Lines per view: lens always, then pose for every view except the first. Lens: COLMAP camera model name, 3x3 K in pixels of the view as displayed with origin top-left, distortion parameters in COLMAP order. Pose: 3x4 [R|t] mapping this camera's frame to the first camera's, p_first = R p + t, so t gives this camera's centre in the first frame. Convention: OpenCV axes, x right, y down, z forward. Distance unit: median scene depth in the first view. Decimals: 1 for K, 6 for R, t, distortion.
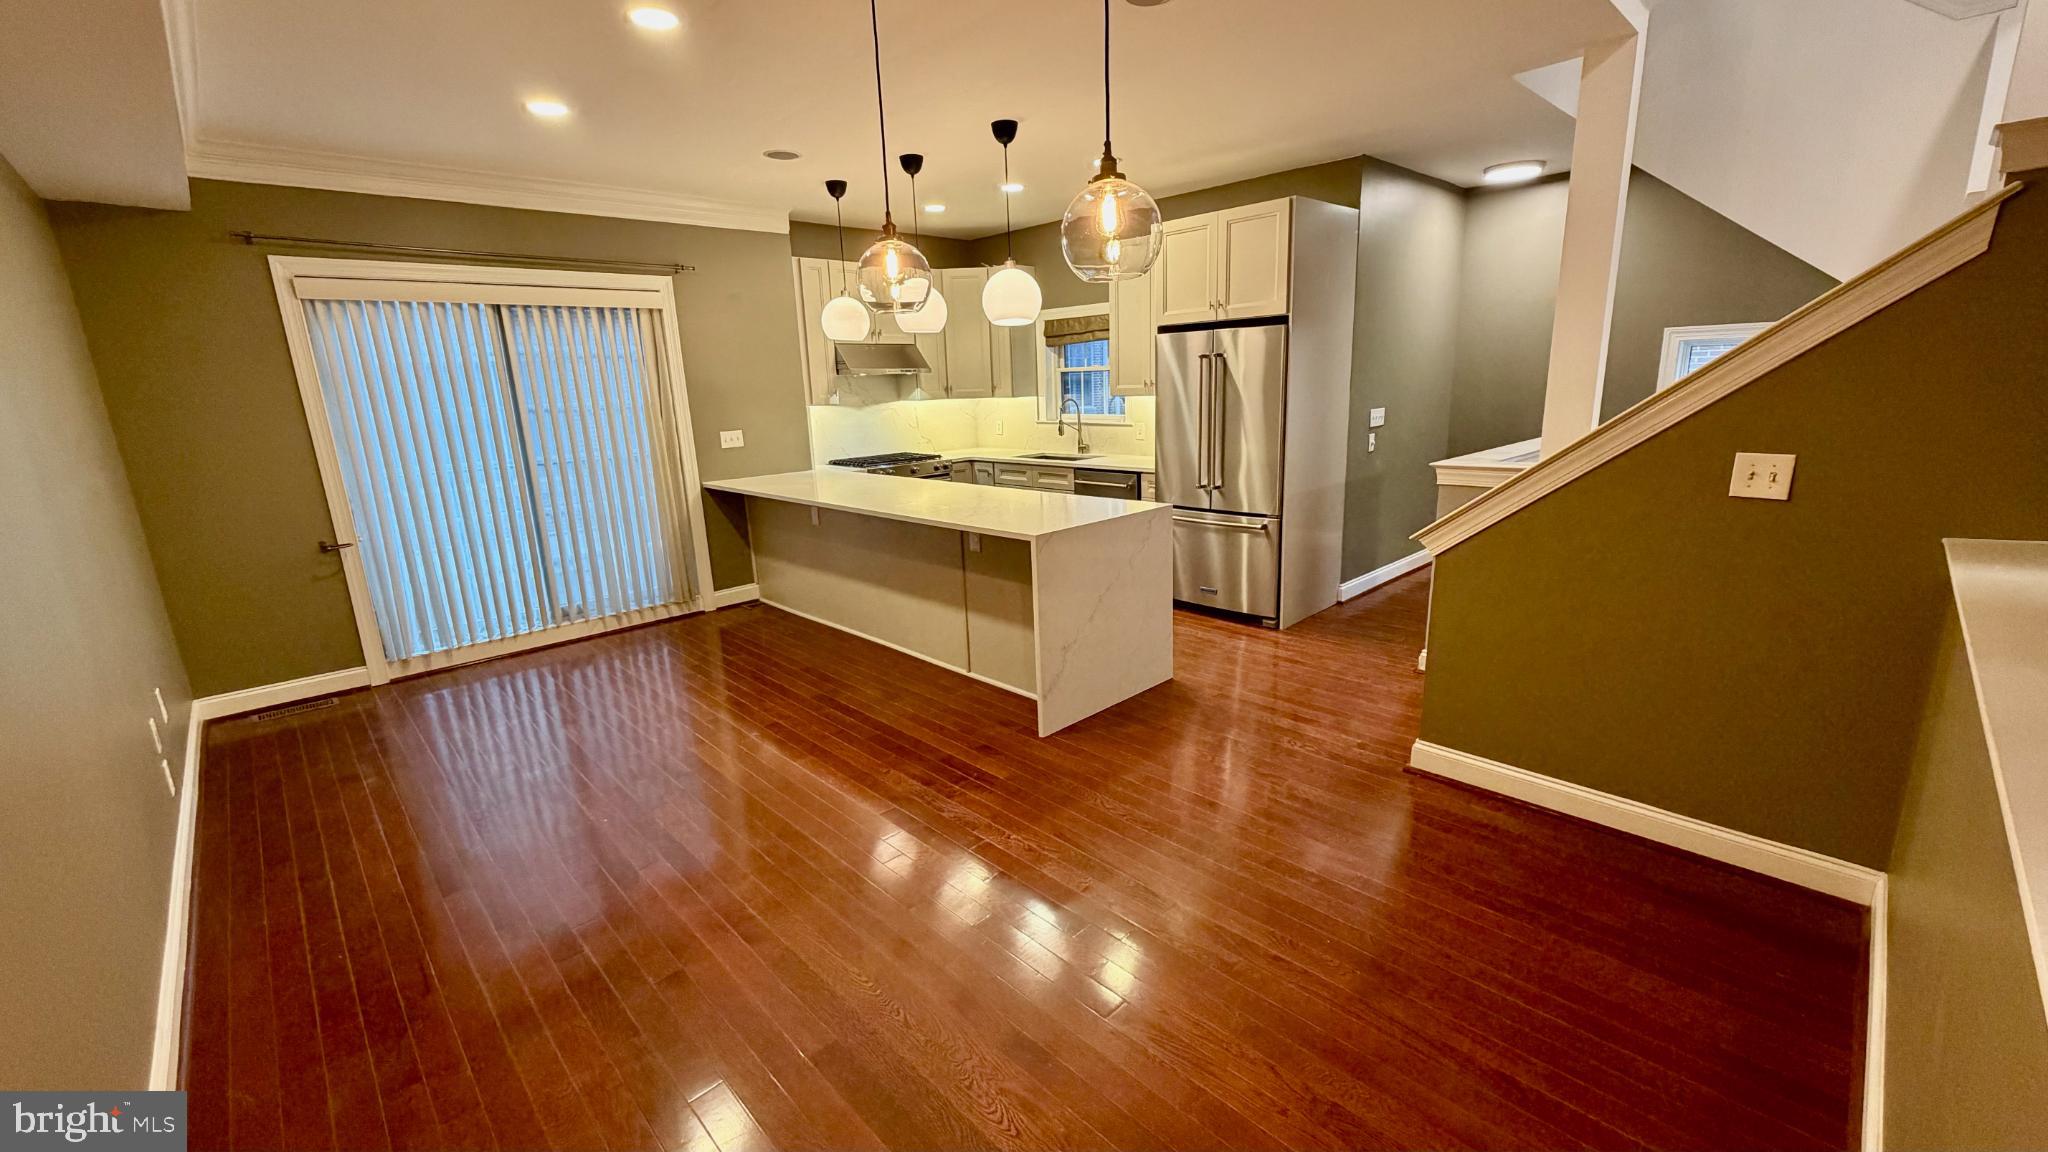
lens RADIAL K [[809.6, 0, 1024.0], [0, 809.6, 576.0], [0, 0, 1]] dist [0.001167, 0.000090]
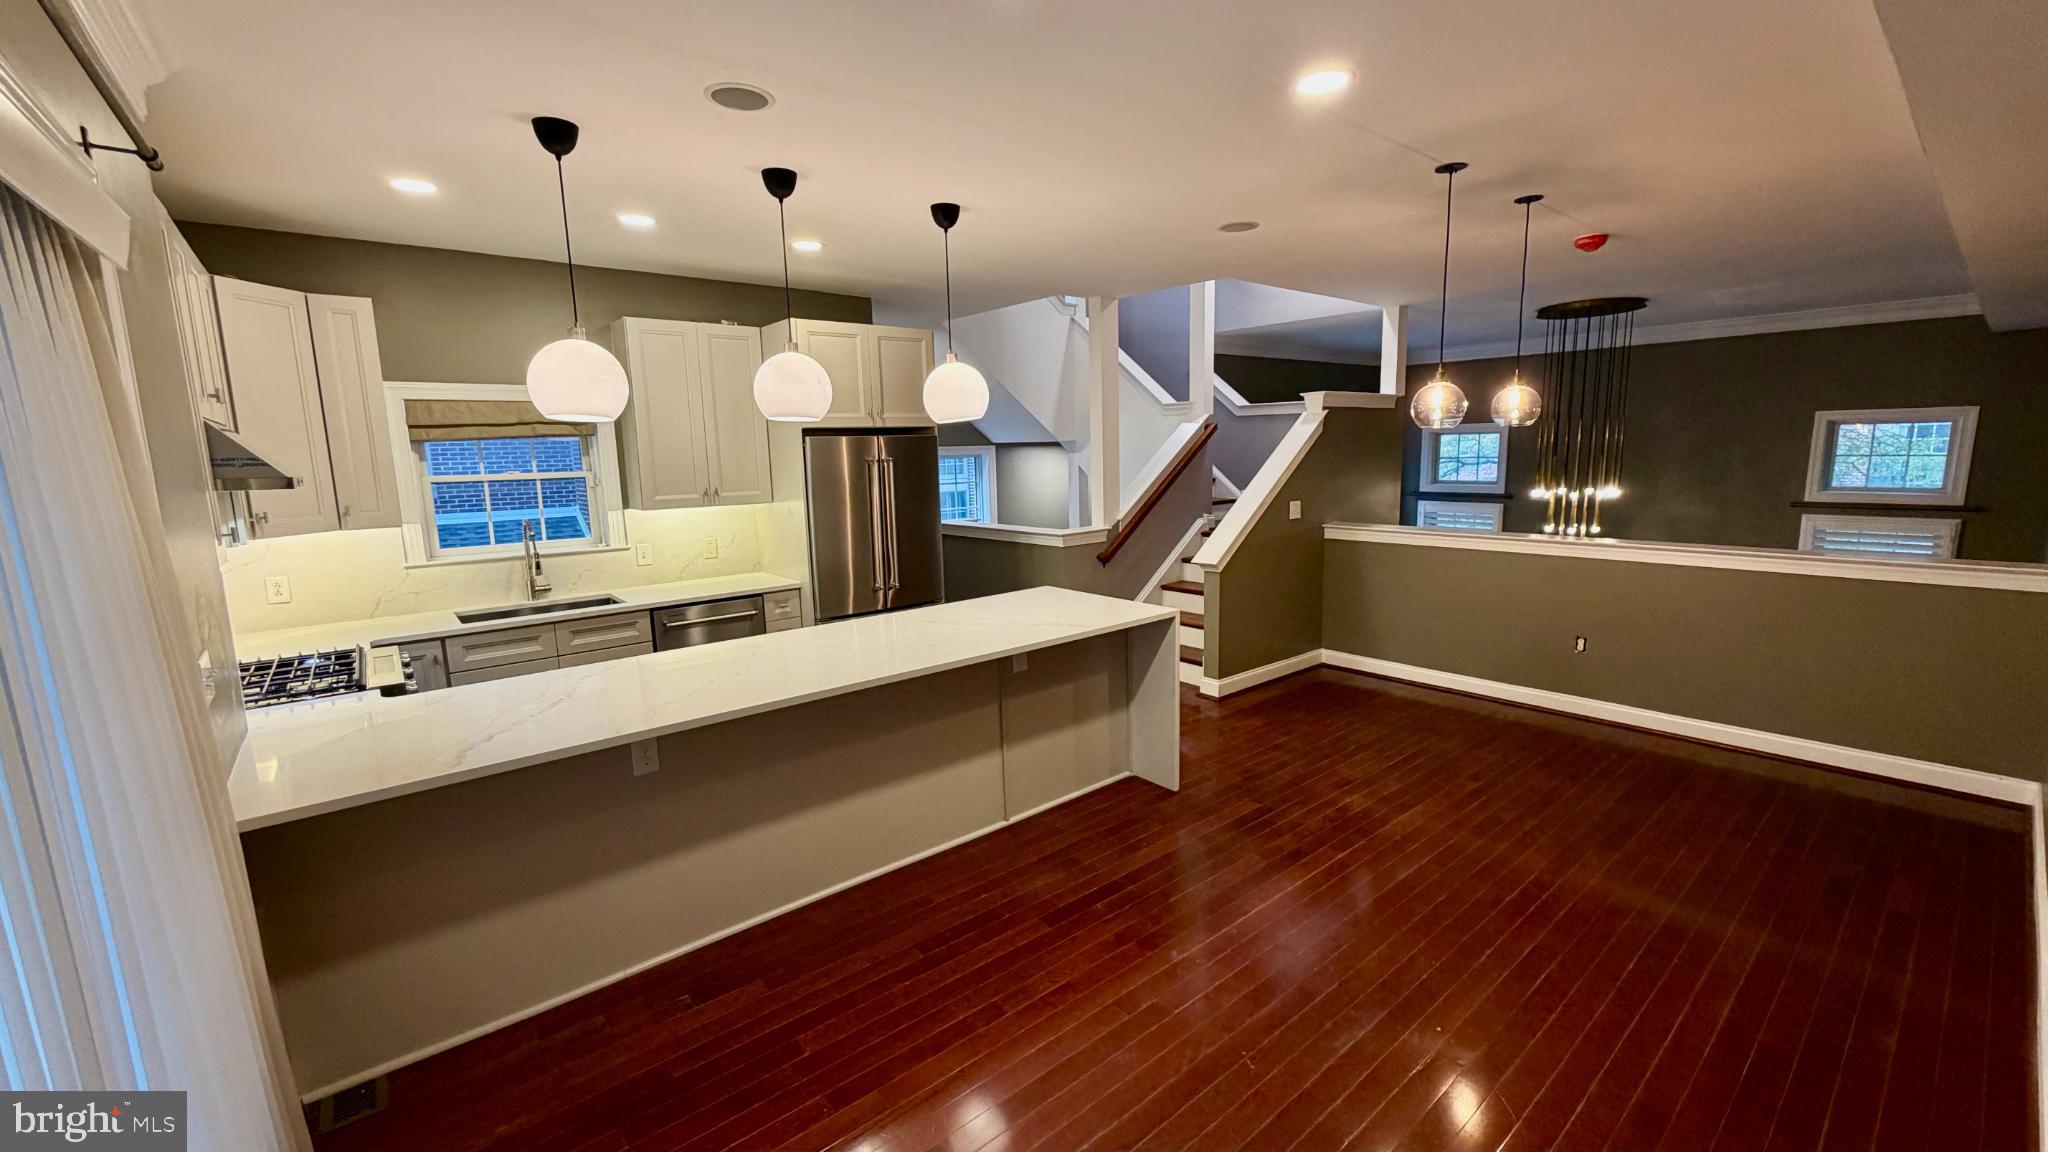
lens RADIAL K [[805.8, 0, 1026.0], [0, 805.8, 588.0], [0, 0, 1]] dist [0.000046, 0.000000]
pose [[0.073001, -0.132497, 0.988491, -0.834355], [0.260906, 0.959157, 0.109297, -0.192176], [-0.962600, 0.249924, 0.104588, 0.804976]]
